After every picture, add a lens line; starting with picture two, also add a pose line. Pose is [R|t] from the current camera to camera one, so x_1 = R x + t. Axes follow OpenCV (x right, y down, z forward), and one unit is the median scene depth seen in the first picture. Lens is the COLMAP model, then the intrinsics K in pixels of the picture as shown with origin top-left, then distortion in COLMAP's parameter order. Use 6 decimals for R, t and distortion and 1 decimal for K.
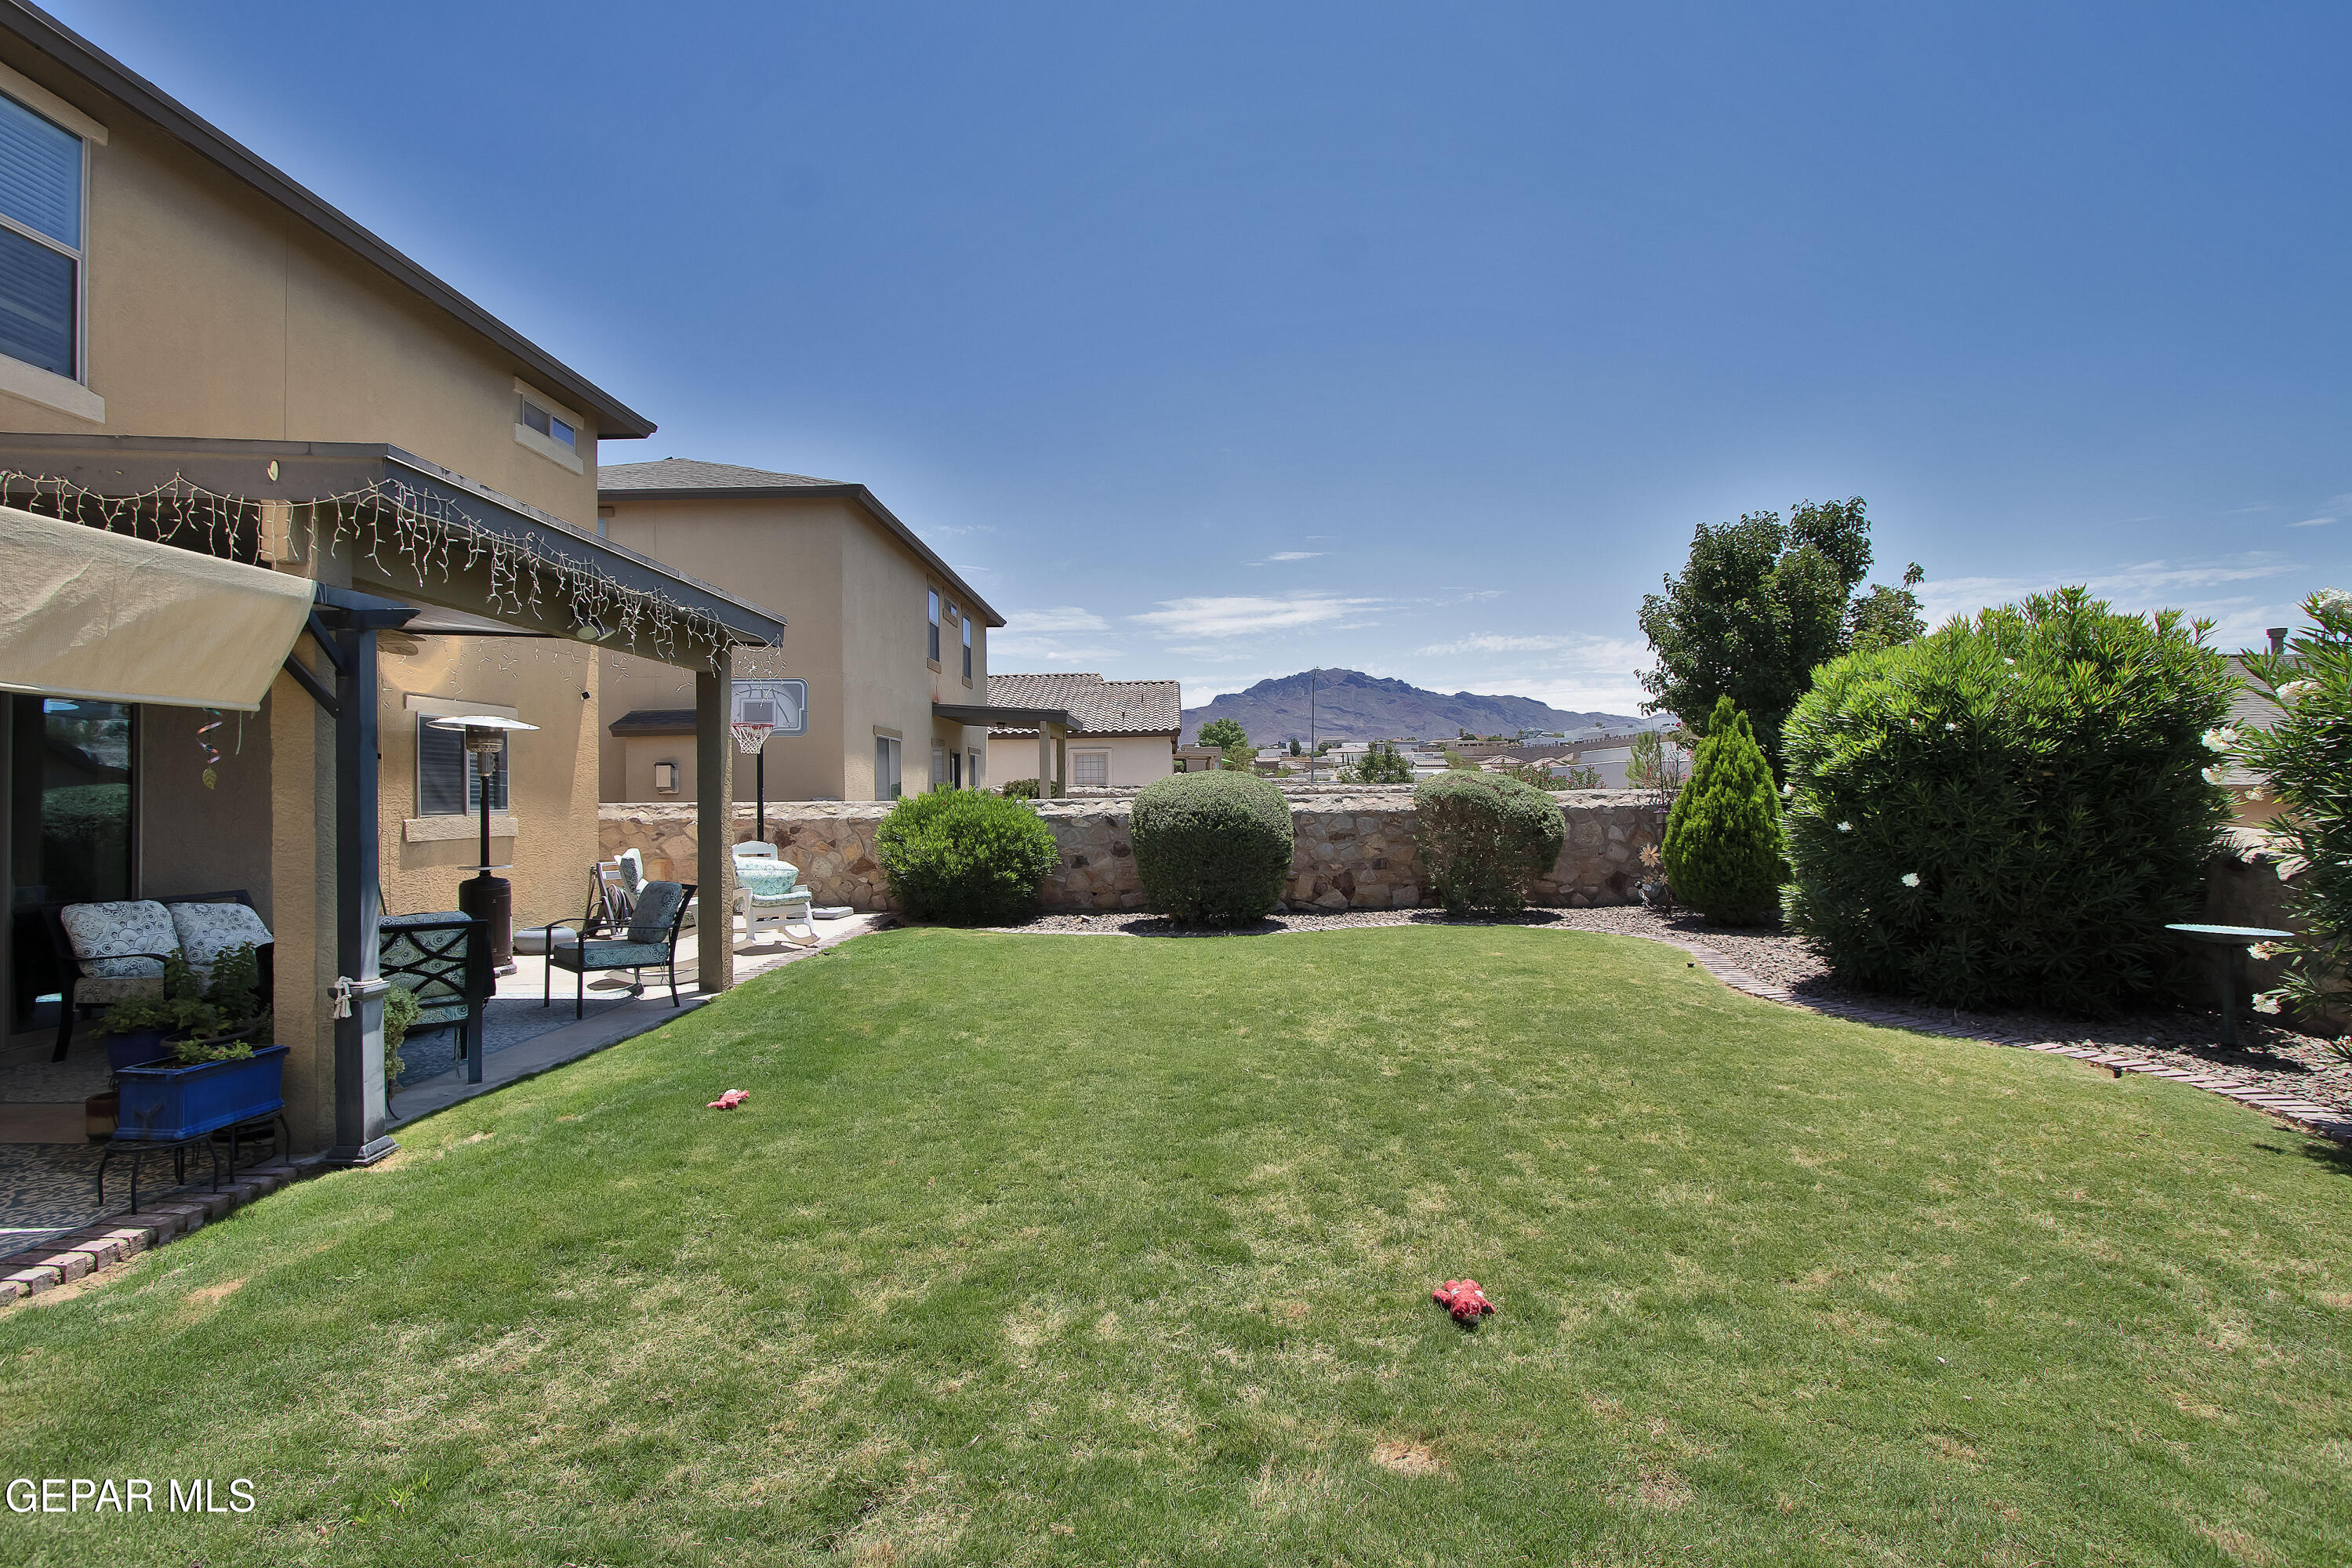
lens RADIAL K [[1093.9, 0, 1168.6], [0, 1093.9, 778.2], [0, 0, 1]] dist [-0.021923, 0.006844]
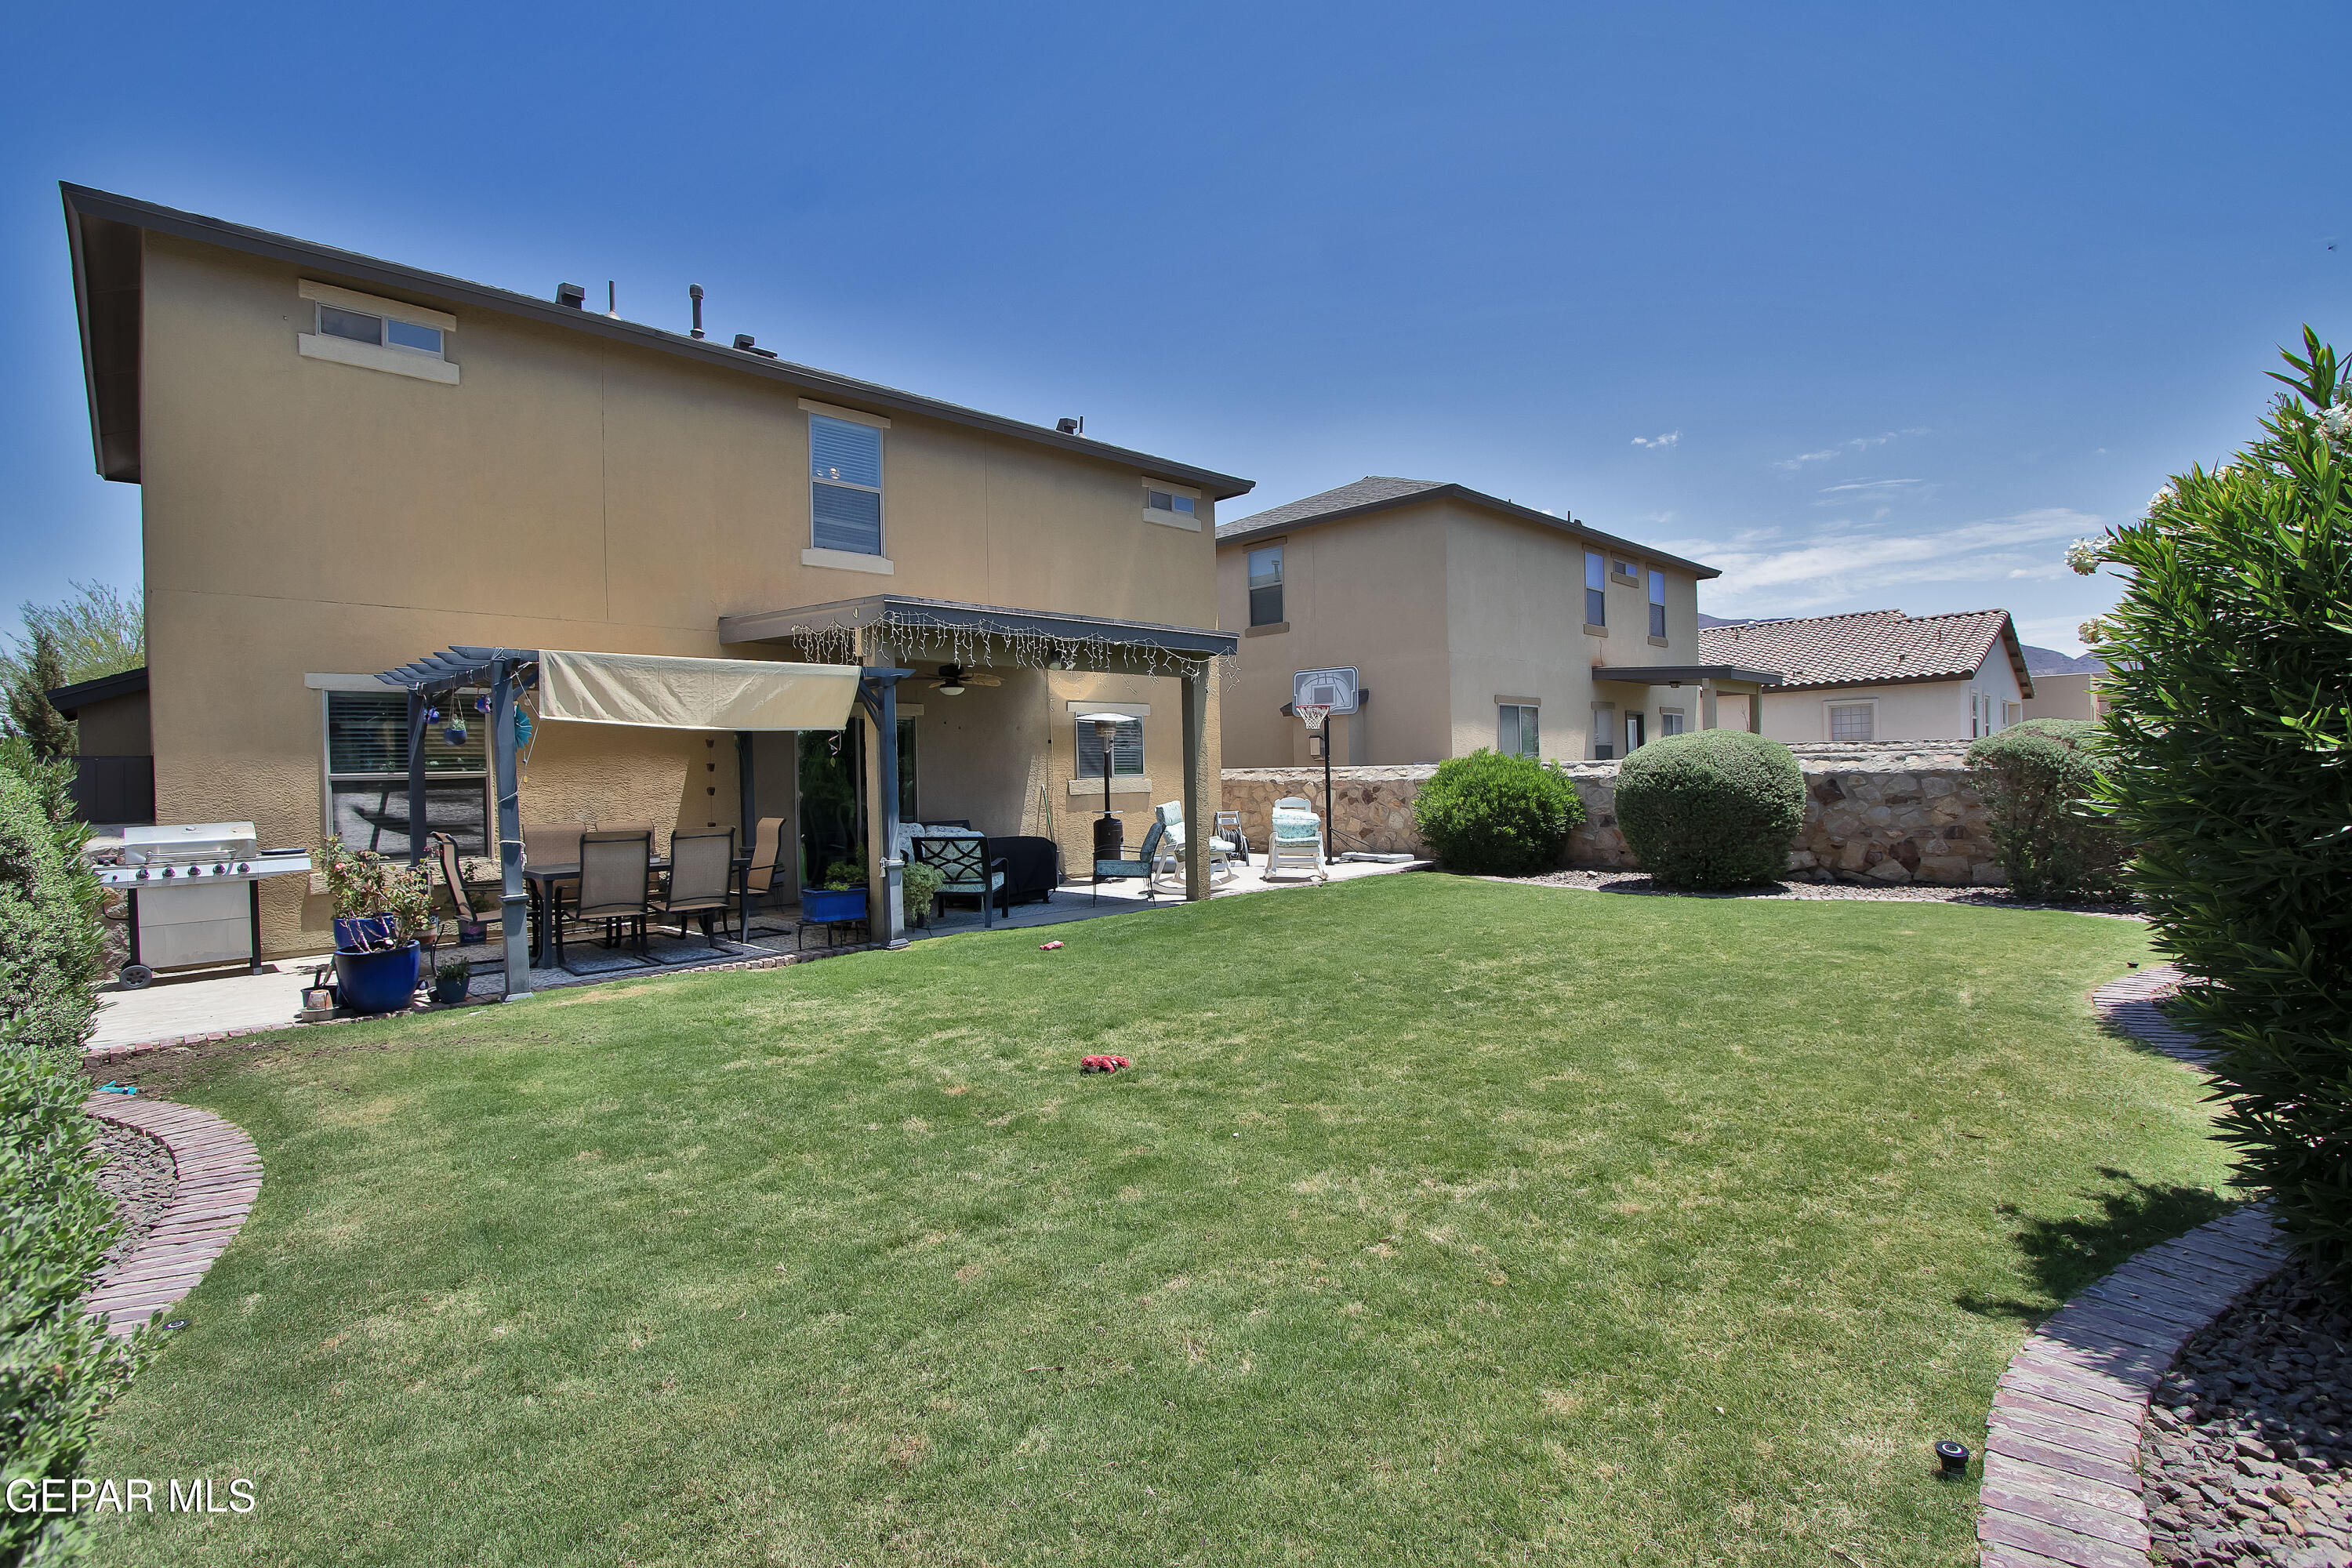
lens RADIAL K [[1093.8, 0, 1164.5], [0, 1093.8, 779.8], [0, 0, 1]] dist [-0.017304, 0.000667]
pose [[0.712391, -0.000571, -0.701782, 0.385755], [0.026591, 0.999304, 0.026179, -0.001003], [0.701278, -0.037310, 0.711911, -0.032668]]
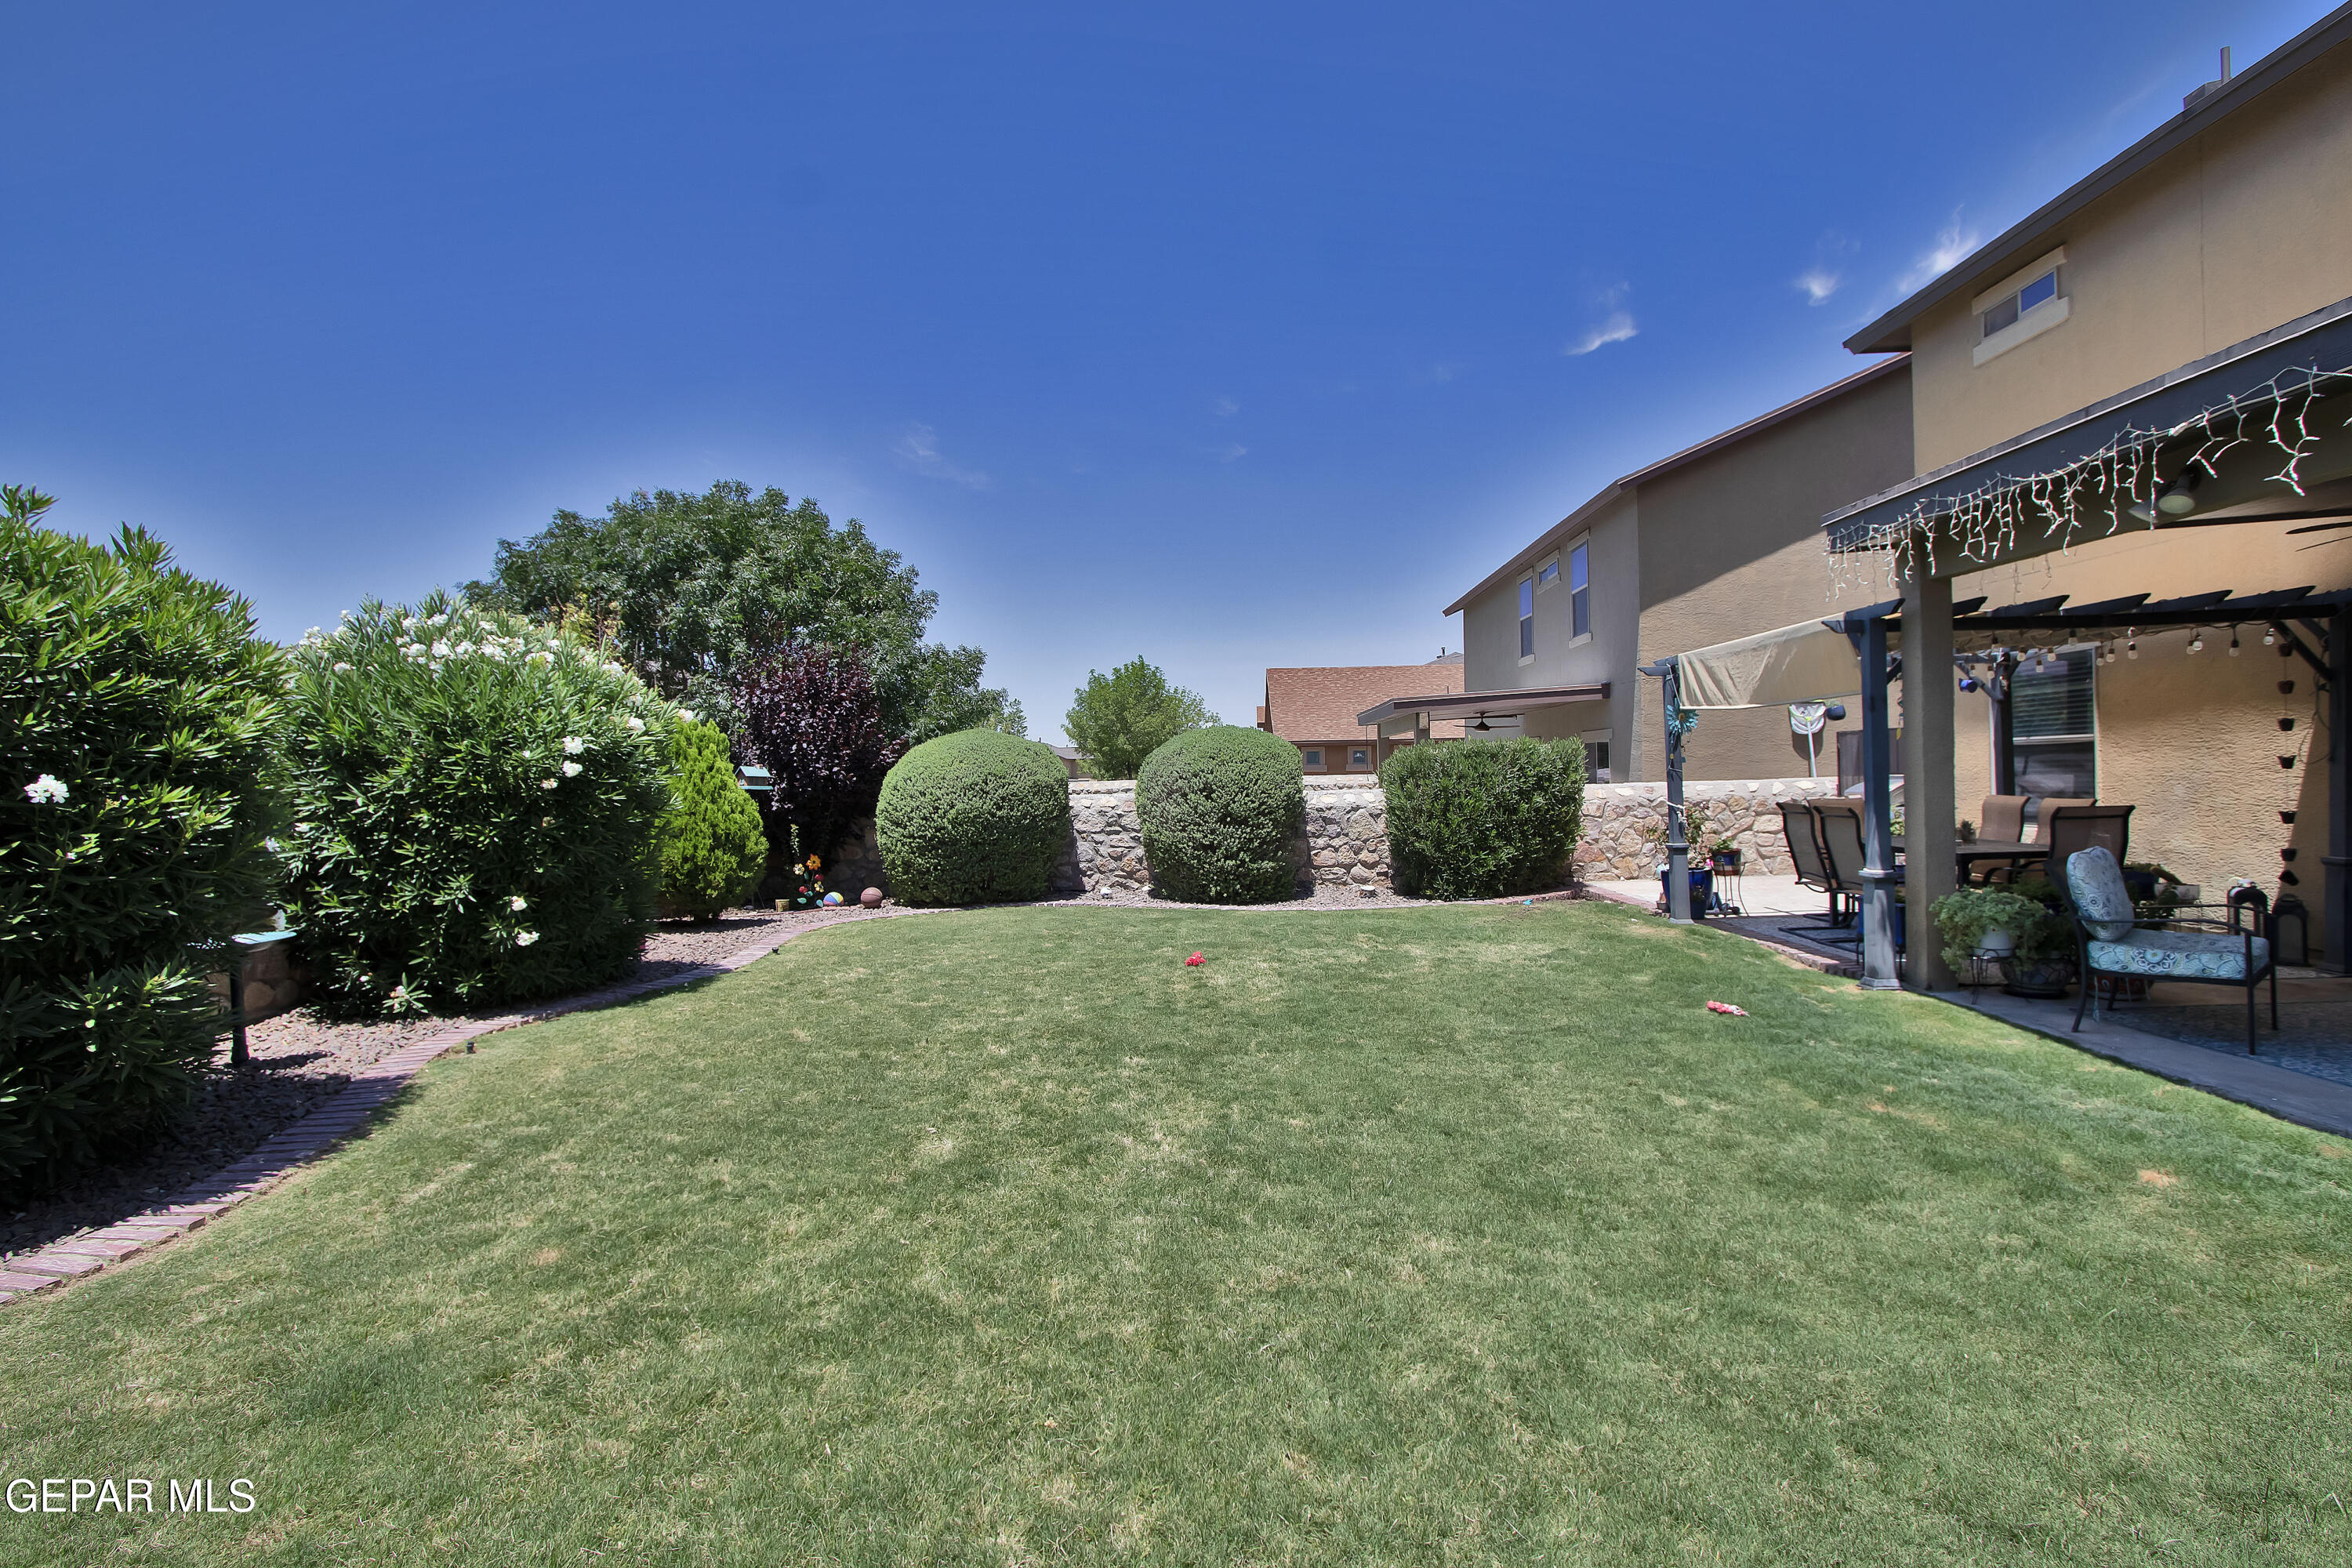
lens RADIAL K [[1090.6, 0, 1167.7], [0, 1090.6, 779.0], [0, 0, 1]] dist [-0.015804, 0.002045]
pose [[-0.999357, 0.033556, 0.012672, 0.072219], [0.033386, 0.999353, -0.013375, 0.018693], [-0.013112, -0.012944, -0.999830, 0.915205]]
